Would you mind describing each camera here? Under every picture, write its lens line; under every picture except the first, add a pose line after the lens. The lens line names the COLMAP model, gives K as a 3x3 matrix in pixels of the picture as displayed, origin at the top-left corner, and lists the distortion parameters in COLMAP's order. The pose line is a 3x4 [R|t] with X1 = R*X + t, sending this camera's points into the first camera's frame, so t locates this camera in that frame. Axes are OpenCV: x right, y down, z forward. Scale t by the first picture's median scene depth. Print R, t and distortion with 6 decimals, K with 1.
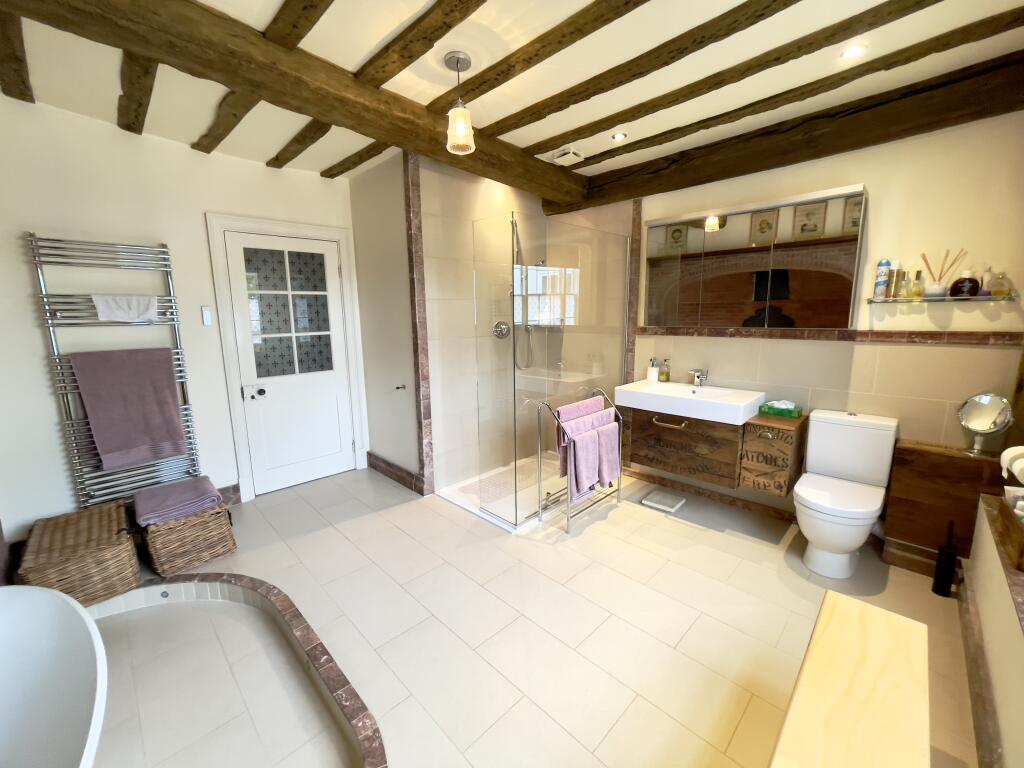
lens RADIAL K [[409.0, 0, 512.0], [0, 409.0, 384.0], [0, 0, 1]] dist [0.001137, 0.000221]
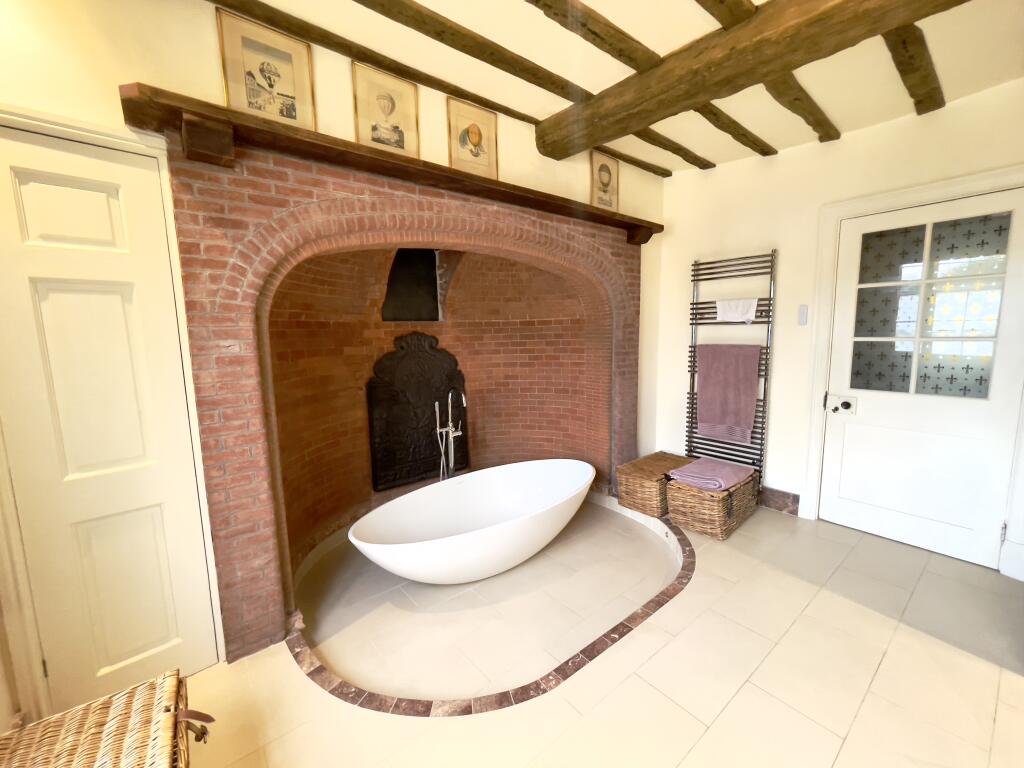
lens RADIAL K [[422.2, 0, 509.5], [0, 422.2, 380.6], [0, 0, 1]] dist [0.002201, 0.000326]
pose [[-0.102753, 0.143093, -0.984361, 0.335380], [-0.145019, 0.976870, 0.157142, -0.072185], [0.984079, 0.158898, -0.079625, 0.416902]]
